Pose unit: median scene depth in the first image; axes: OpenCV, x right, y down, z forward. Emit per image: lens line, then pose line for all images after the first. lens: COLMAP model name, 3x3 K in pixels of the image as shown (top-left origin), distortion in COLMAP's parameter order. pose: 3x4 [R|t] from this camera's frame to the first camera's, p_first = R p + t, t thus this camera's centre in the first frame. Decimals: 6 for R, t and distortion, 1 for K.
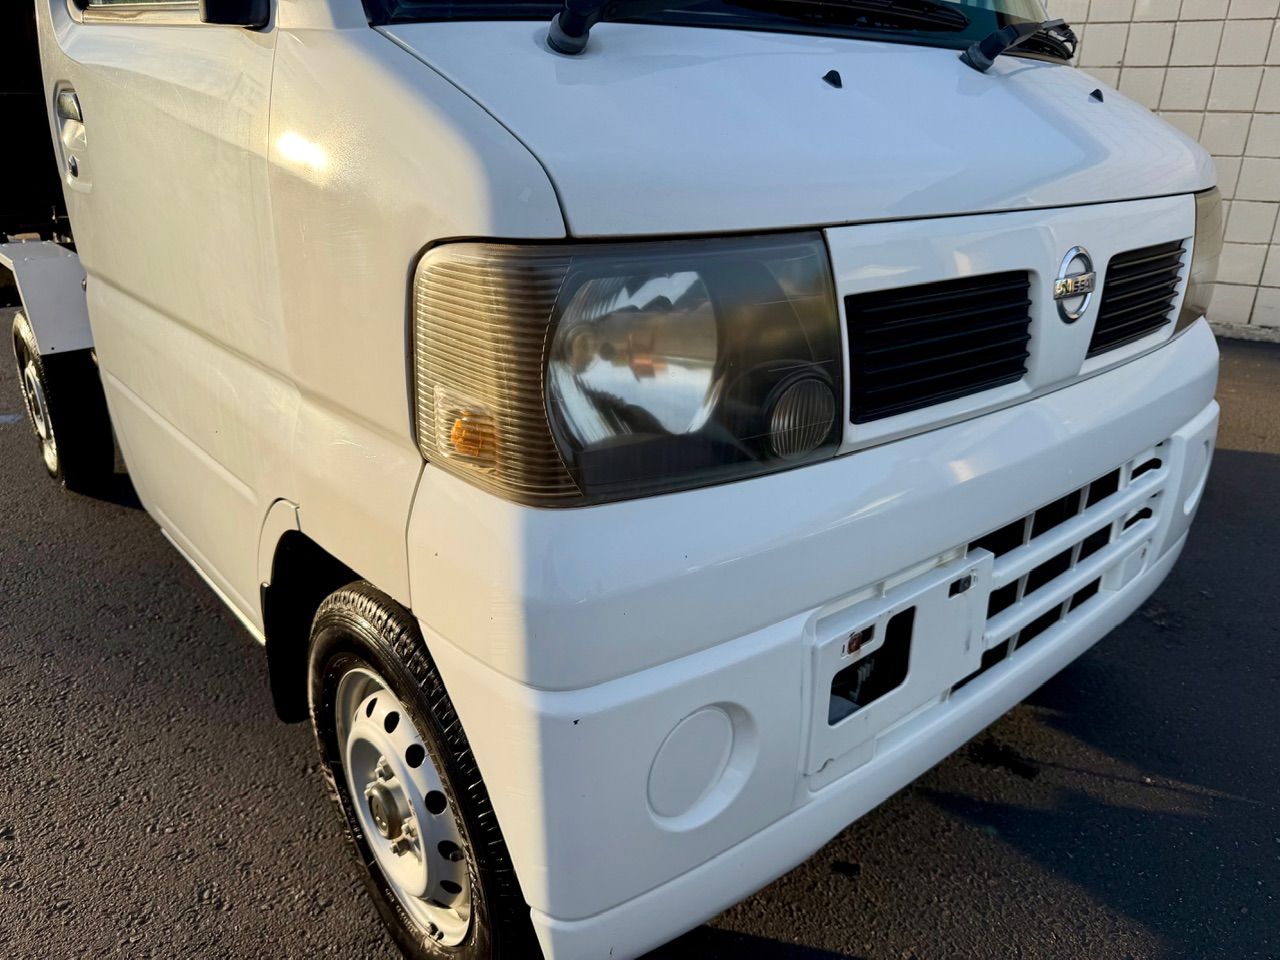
lens RADIAL K [[928.0, 0, 637.6], [0, 928.0, 496.5], [0, 0, 1]] dist [0.001709, -0.003134]
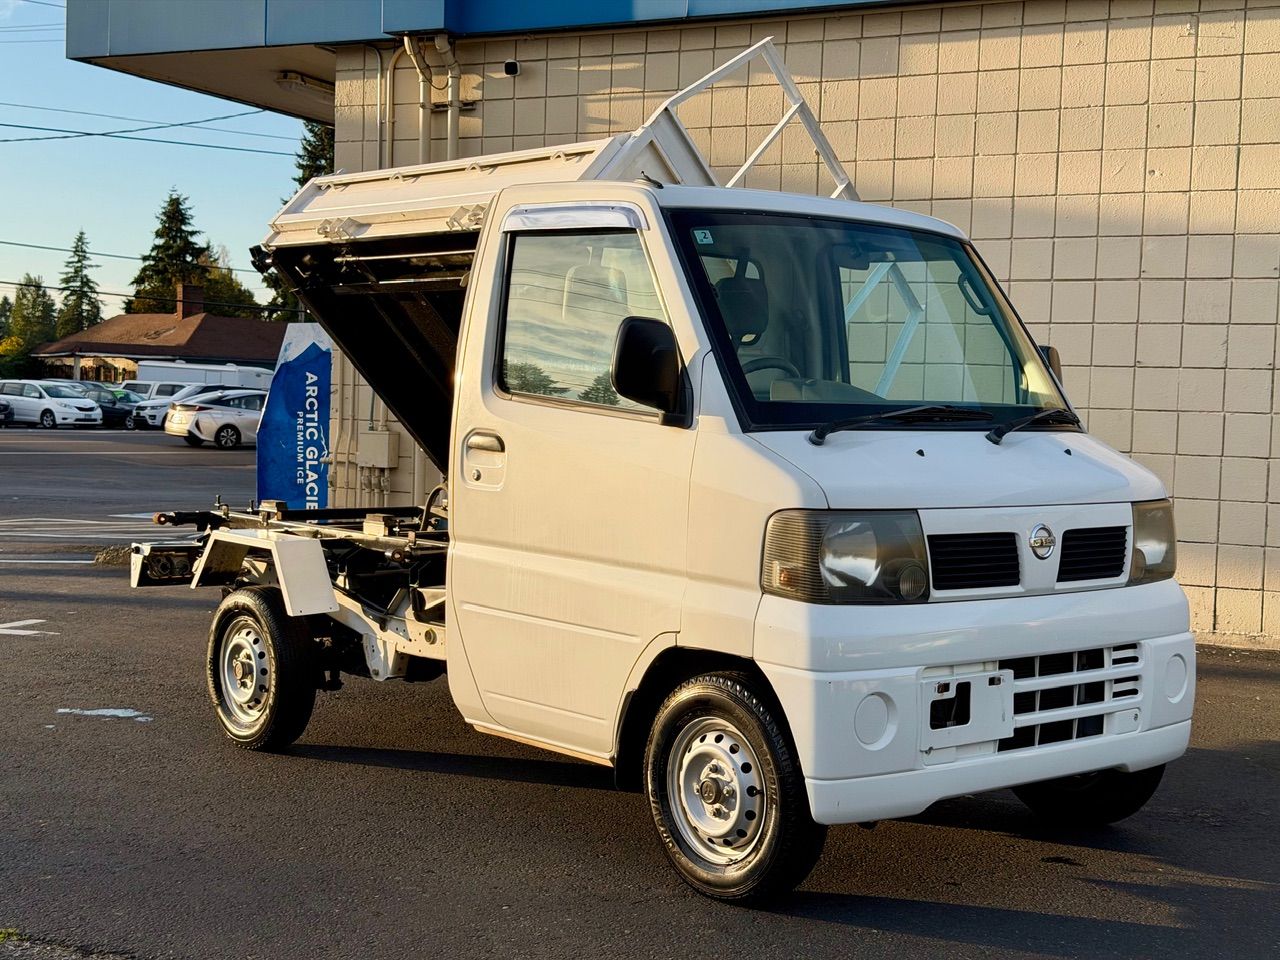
lens RADIAL K [[1809.1, 0, 638.3], [0, 1809.1, 479.4], [0, 0, 1]] dist [0.114206, 0.080457]
pose [[0.999815, 0.018847, 0.003804, -0.461010], [-0.016601, 0.946003, -0.323733, 0.985025], [-0.009700, 0.323610, 0.946141, -2.925859]]
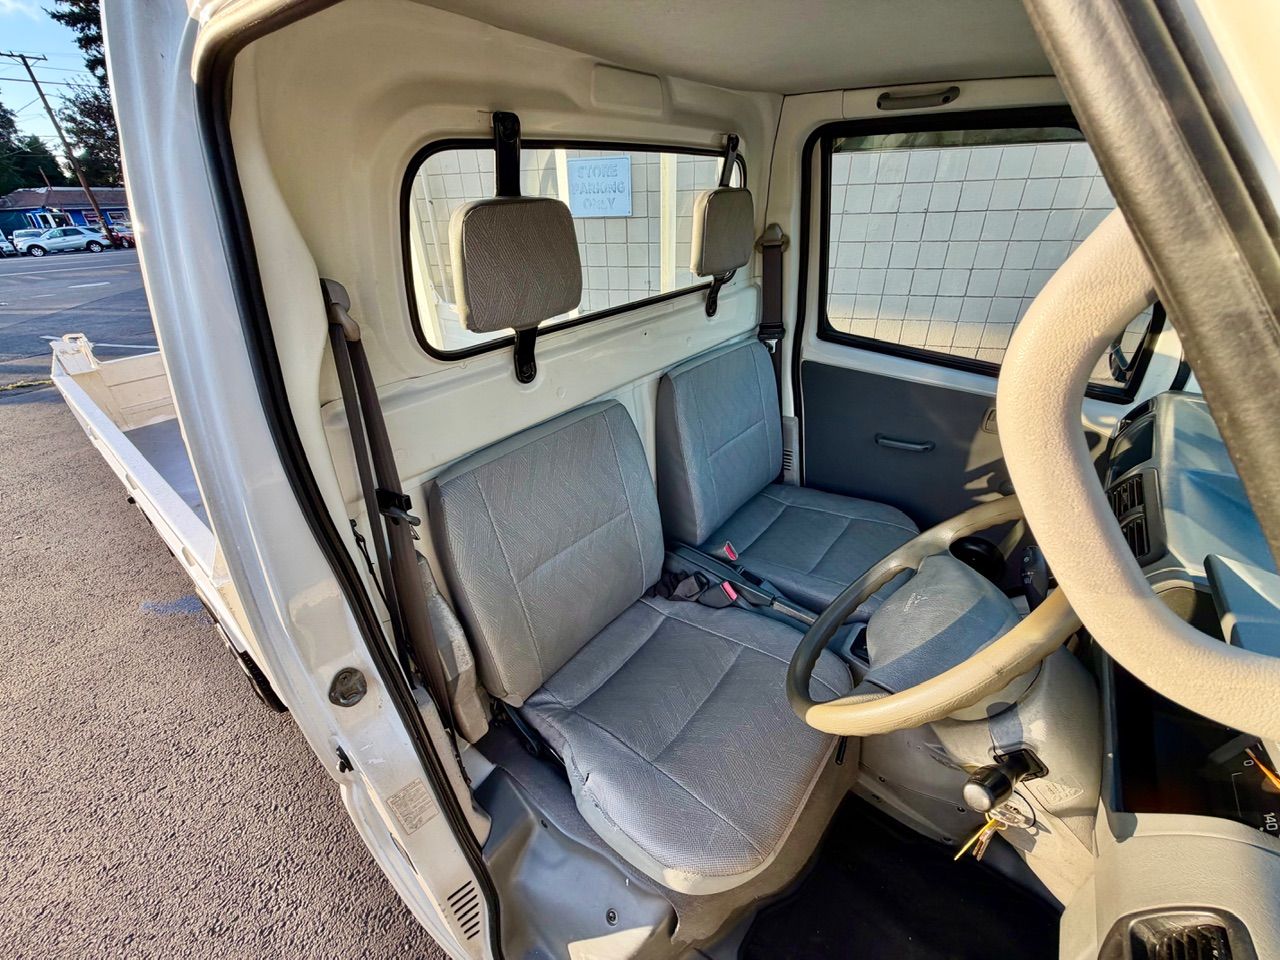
lens RADIAL K [[518.0, 0, 643.0], [0, 518.0, 476.9], [0, 0, 1]] dist [-0.008640, 0.000028]
pose [[0.981877, -0.128333, 0.139455, -0.557083], [0.110785, 0.985689, 0.127058, -0.843631], [-0.153765, -0.109306, 0.982043, 0.767042]]
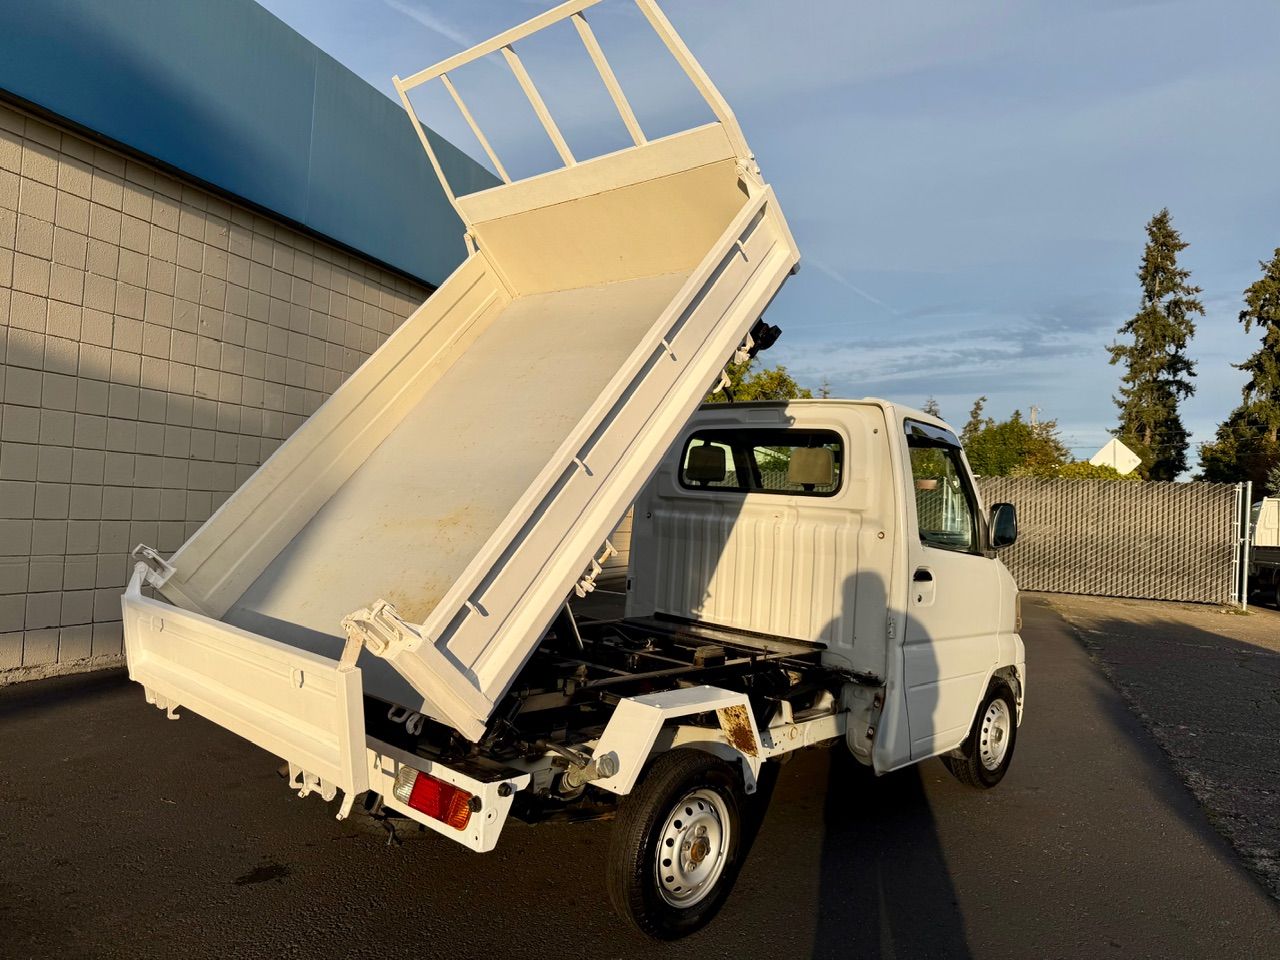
lens RADIAL K [[908.9, 0, 622.8], [0, 908.9, 483.5], [0, 0, 1]] dist [0.004799, -0.025332]
pose [[-0.104770, 0.008093, 0.994464, -4.100299], [0.302526, 0.952836, 0.024118, -1.319033], [-0.947366, 0.303378, -0.102277, 2.660059]]
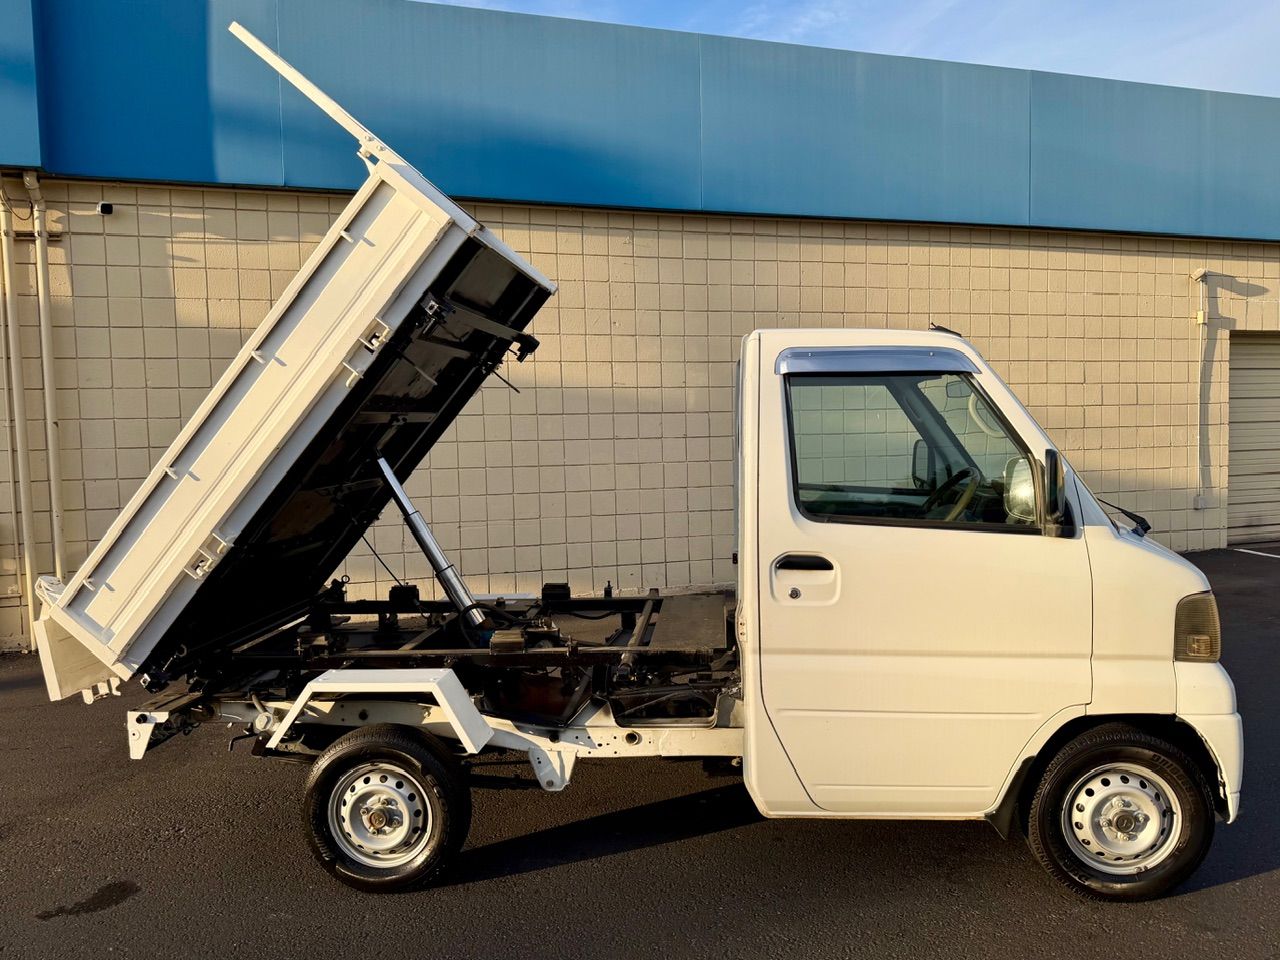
lens RADIAL K [[928.1, 0, 638.9], [0, 928.1, 484.0], [0, 0, 1]] dist [-0.001711, -0.004598]
pose [[0.711587, -0.072702, 0.698827, -2.922850], [0.286584, 0.938163, -0.194216, -0.410126], [-0.641494, 0.338474, 0.688419, -0.178867]]
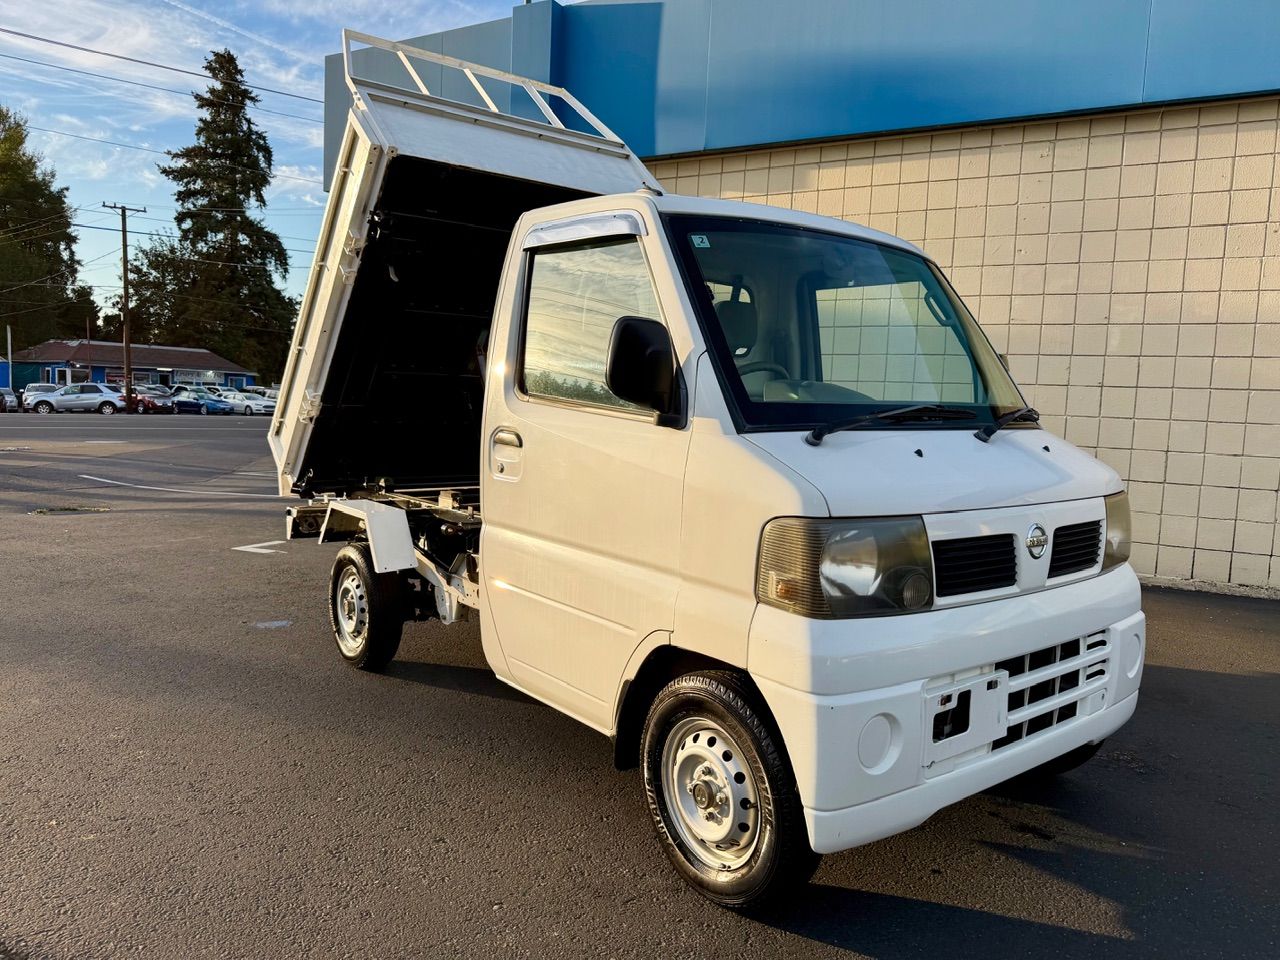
lens RADIAL K [[908.9, 0, 622.8], [0, 908.9, 483.5], [0, 0, 1]] dist [0.004799, -0.025332]
pose [[0.998054, 0.022710, -0.058073, -0.350749], [-0.038140, 0.959123, -0.280408, 0.260841], [0.049331, 0.282077, 0.958122, -1.059720]]
